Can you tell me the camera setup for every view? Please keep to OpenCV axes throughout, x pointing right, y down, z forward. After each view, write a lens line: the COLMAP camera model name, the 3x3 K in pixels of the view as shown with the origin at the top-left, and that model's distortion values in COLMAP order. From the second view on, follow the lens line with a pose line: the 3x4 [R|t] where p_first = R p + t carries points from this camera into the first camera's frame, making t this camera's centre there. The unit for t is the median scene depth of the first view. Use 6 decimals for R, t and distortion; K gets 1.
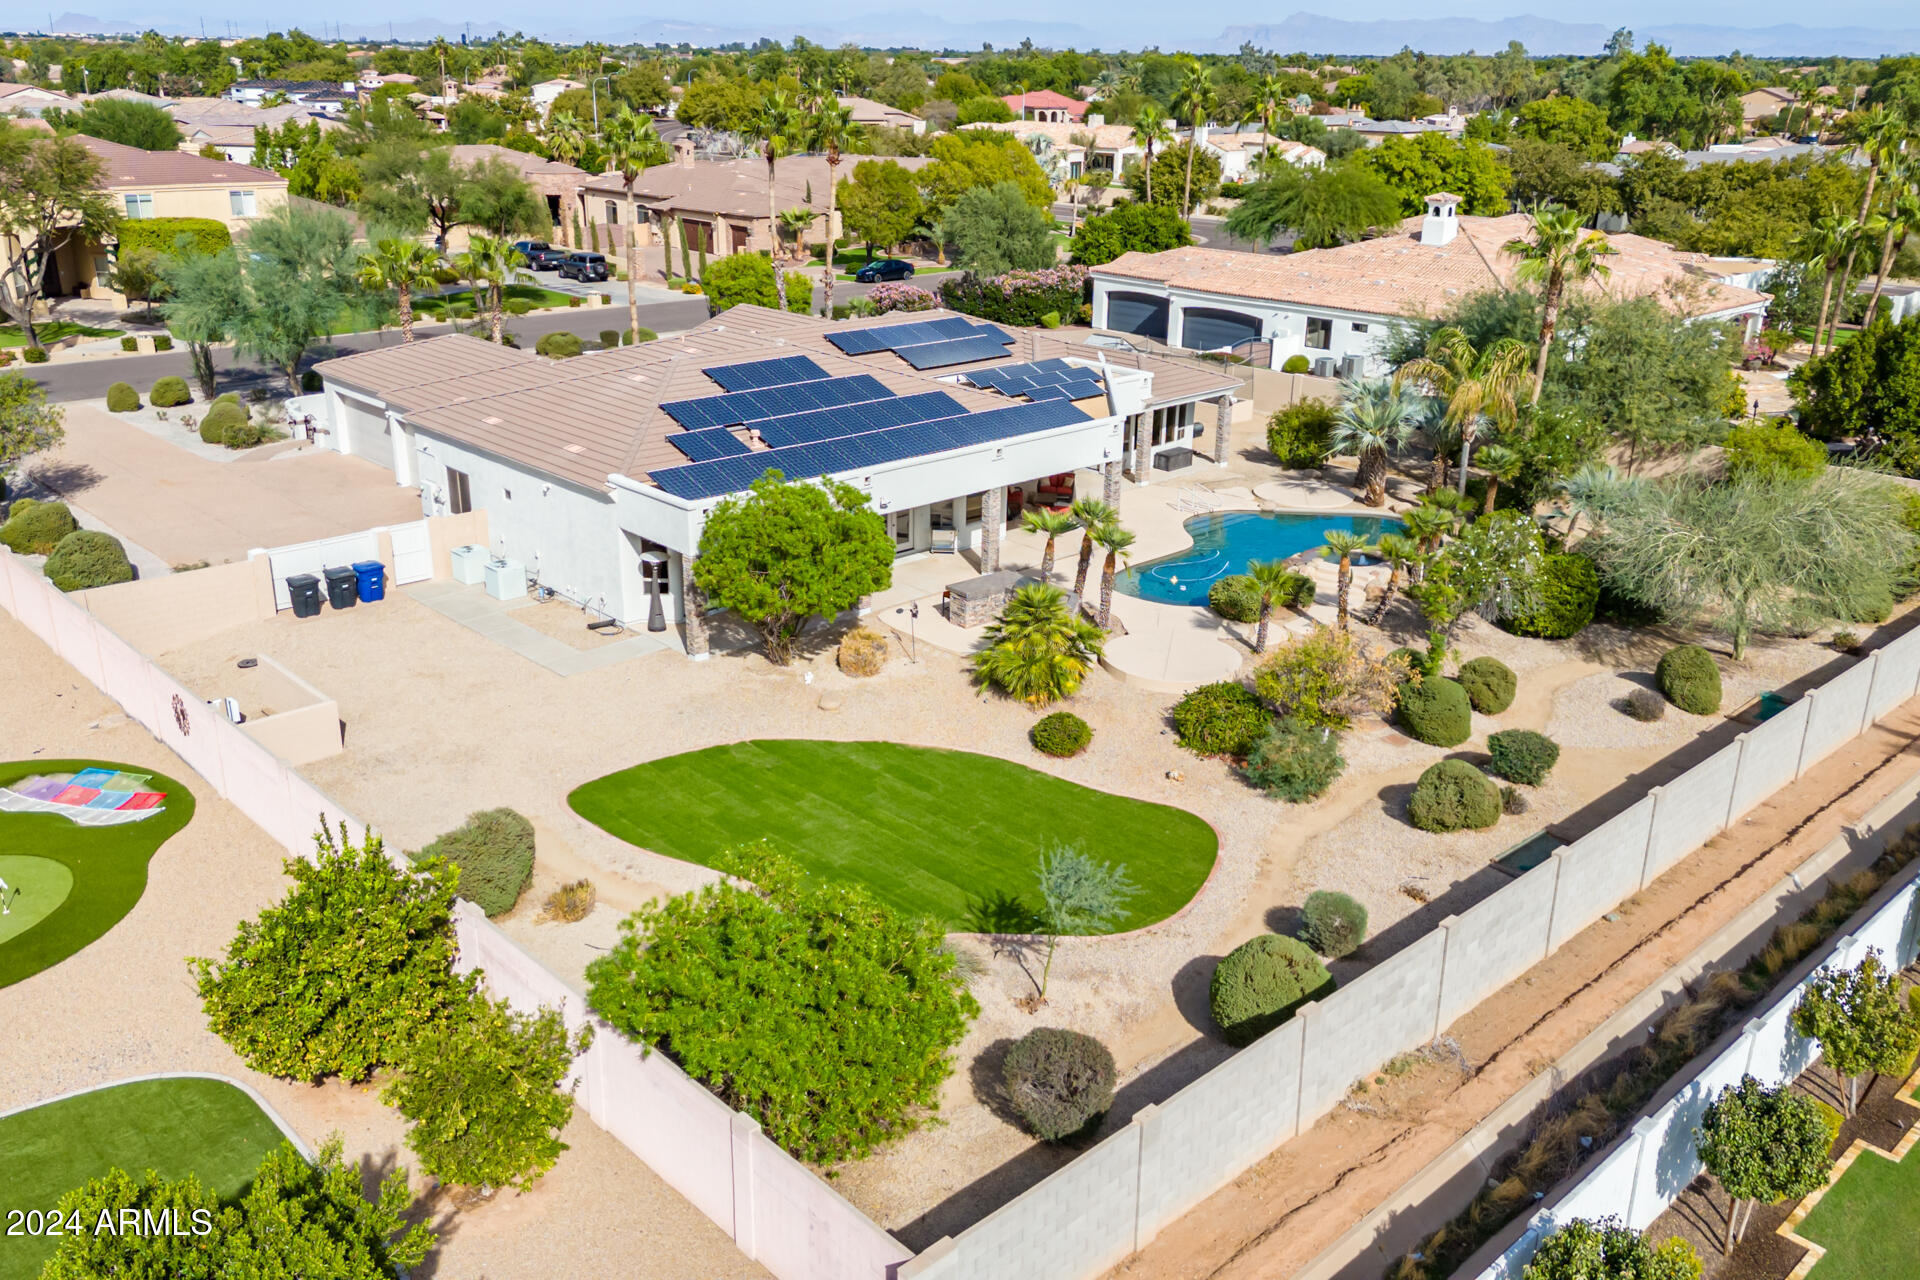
lens RADIAL K [[1587.5, 0, 960.0], [0, 1587.5, 640.0], [0, 0, 1]] dist [0.067235, -0.051618]
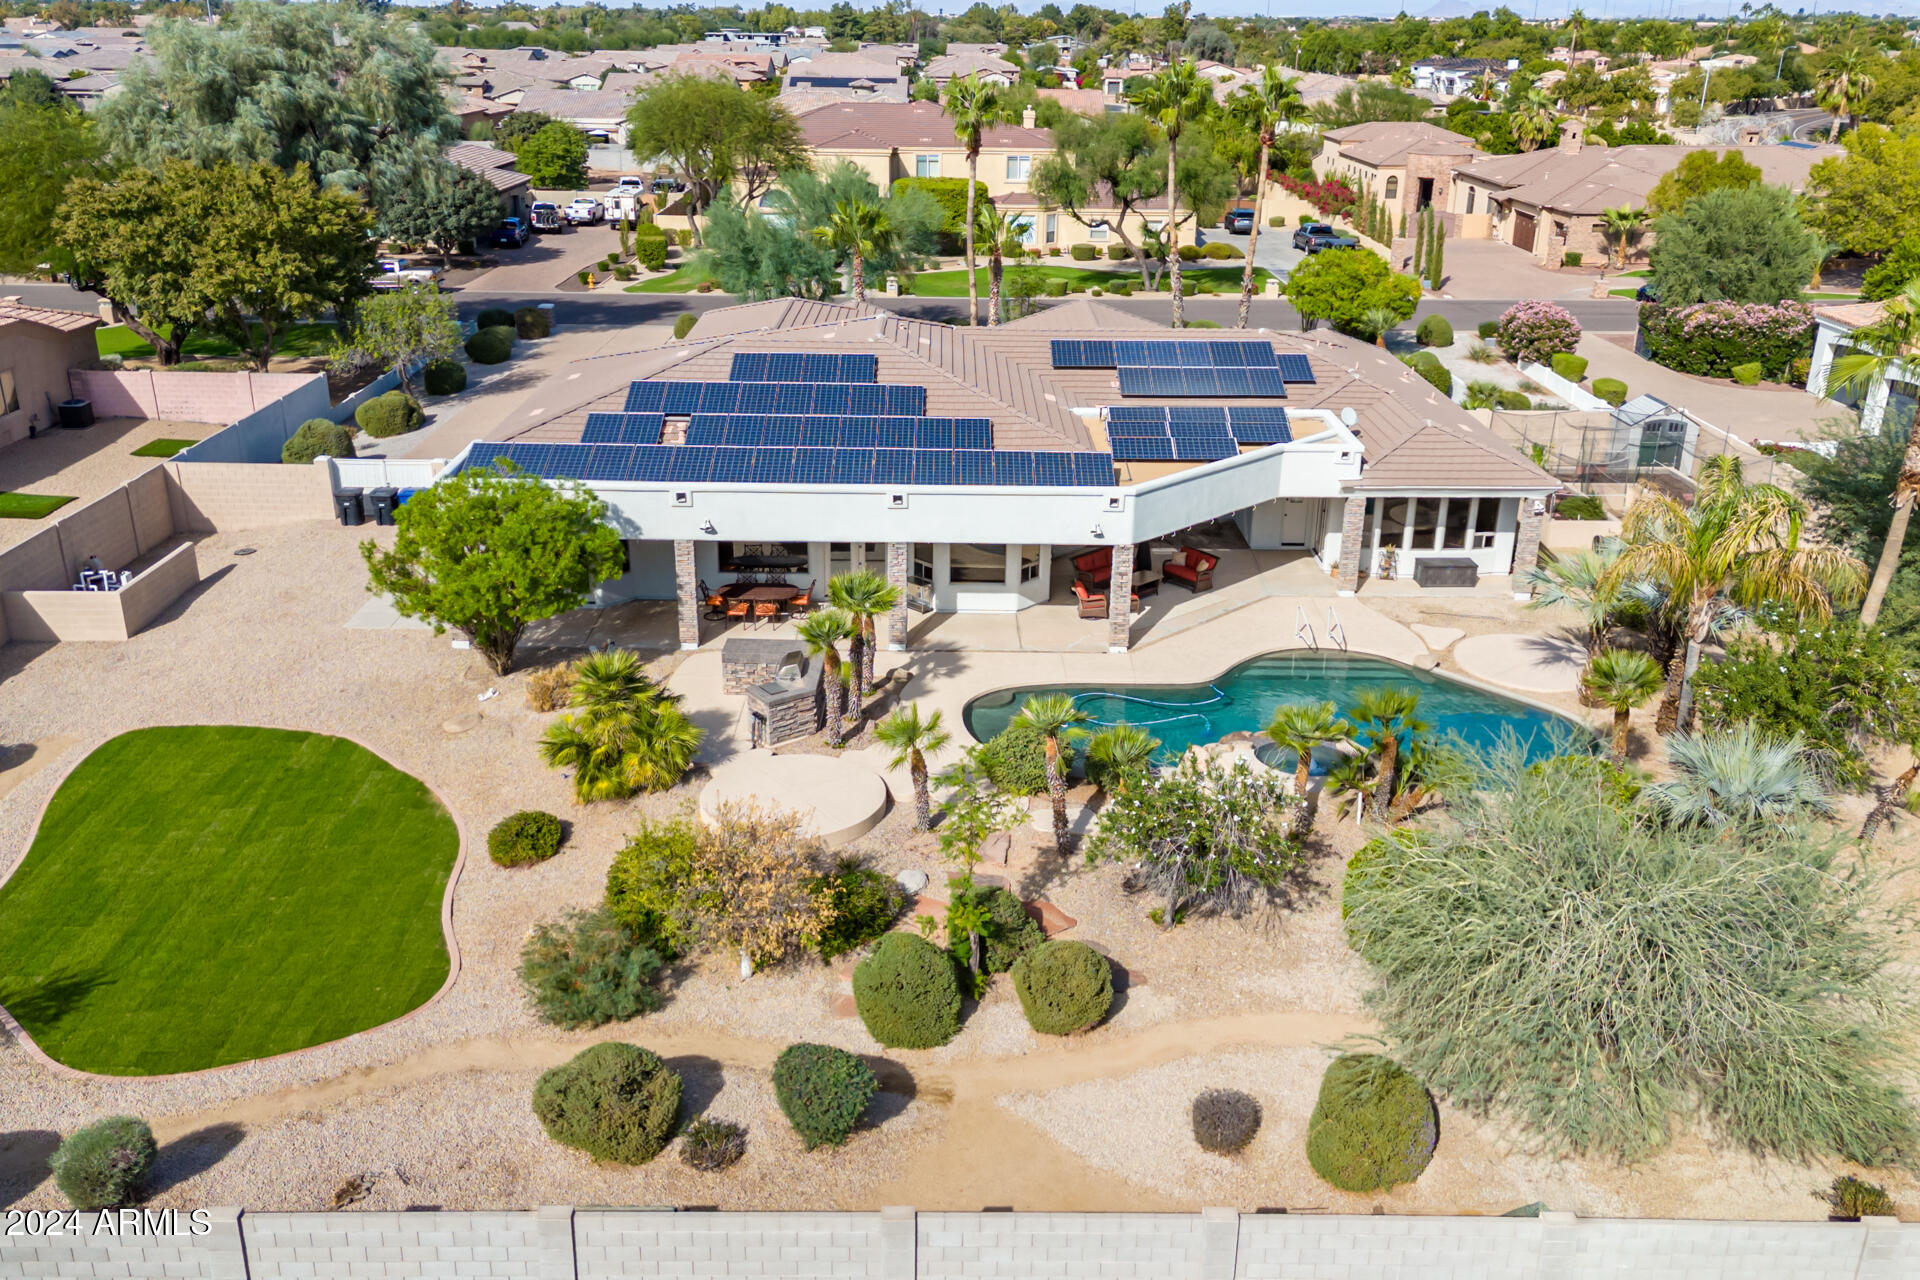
lens RADIAL K [[1587.5, 0, 960.0], [0, 1587.5, 640.0], [0, 0, 1]] dist [0.067235, -0.051618]
pose [[0.733481, 0.242288, -0.635060, 0.433614], [-0.235600, 0.967015, 0.096822, -0.101544], [0.637572, 0.078603, 0.766371, 0.310681]]
